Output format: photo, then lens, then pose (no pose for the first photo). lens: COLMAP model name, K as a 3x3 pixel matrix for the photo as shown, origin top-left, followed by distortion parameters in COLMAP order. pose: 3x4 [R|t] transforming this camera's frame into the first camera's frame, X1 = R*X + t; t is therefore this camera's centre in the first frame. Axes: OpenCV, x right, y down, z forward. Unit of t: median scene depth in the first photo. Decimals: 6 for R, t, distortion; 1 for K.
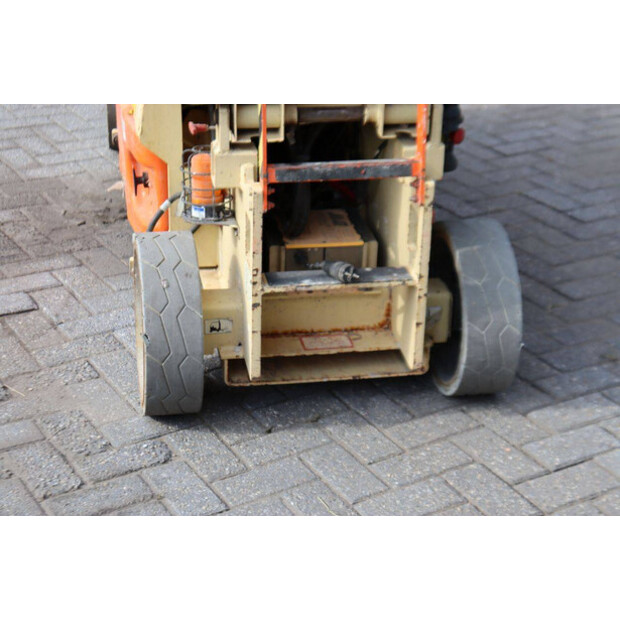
lens RADIAL K [[1279.9, 0, 307.1], [0, 1279.9, 307.2], [0, 0, 1]] dist [0.302842, 0.299723]
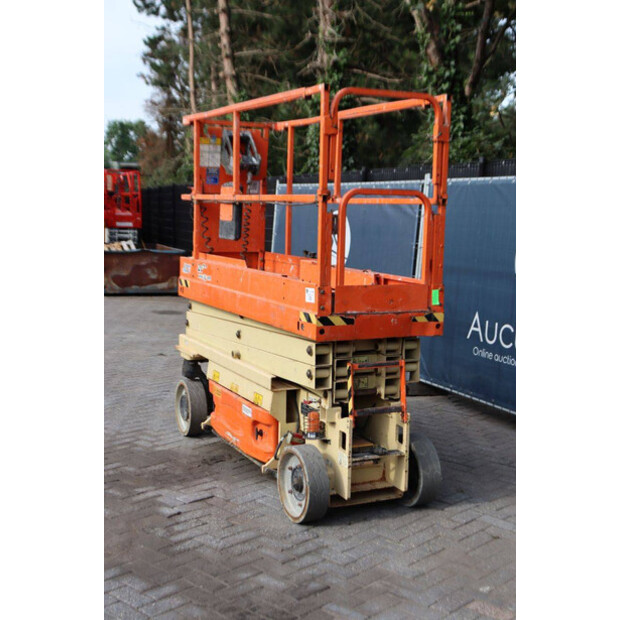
lens RADIAL K [[898.8, 0, 311.5], [0, 898.8, 308.6], [0, 0, 1]] dist [0.106167, 0.027553]
pose [[0.961595, -0.034365, 0.272312, -0.545471], [0.115934, 0.950135, -0.289487, 0.194512], [-0.248785, 0.309940, 0.917629, -0.664285]]
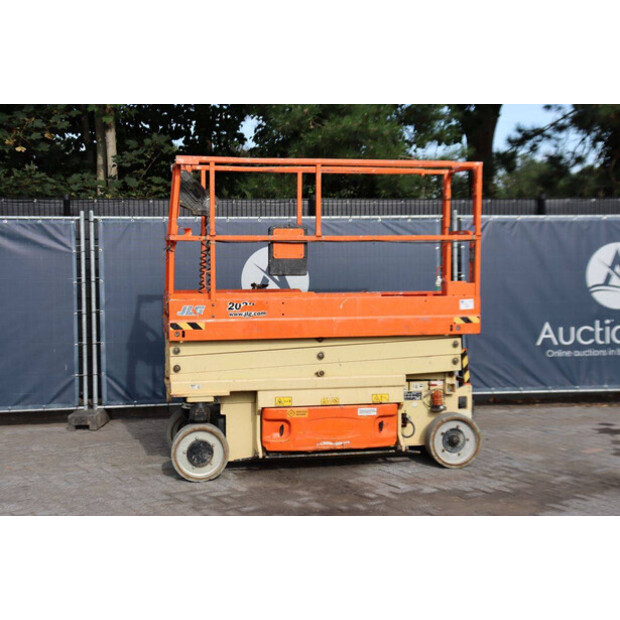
lens RADIAL K [[927.2, 0, 312.5], [0, 927.2, 308.8], [0, 0, 1]] dist [0.094718, 0.173095]
pose [[-0.035591, -0.095958, 0.994749, -2.501389], [0.420121, 0.901716, 0.102015, -0.705500], [-0.906770, 0.421546, 0.008222, 1.173750]]
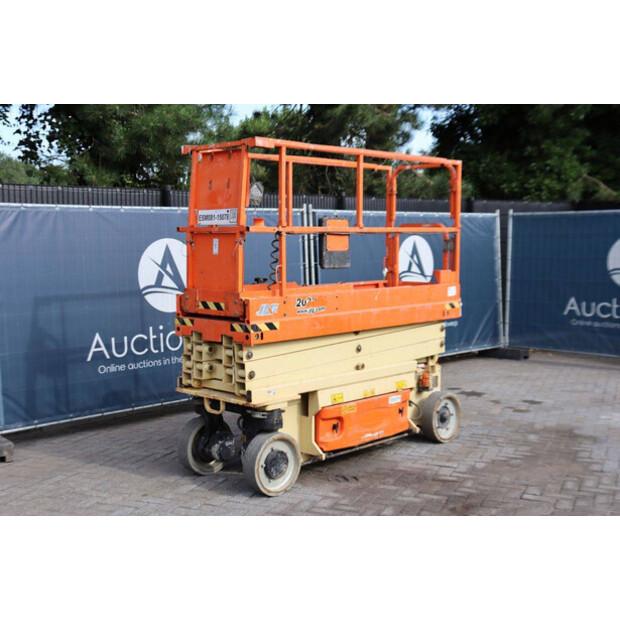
lens RADIAL K [[821.4, 0, 323.1], [0, 821.4, 309.2], [0, 0, 1]] dist [0.024635, 0.049981]
pose [[-0.599203, -0.095465, 0.794885, -1.746749], [0.323950, 0.879042, 0.349773, -1.190980], [-0.732128, 0.467088, -0.495799, 2.274788]]
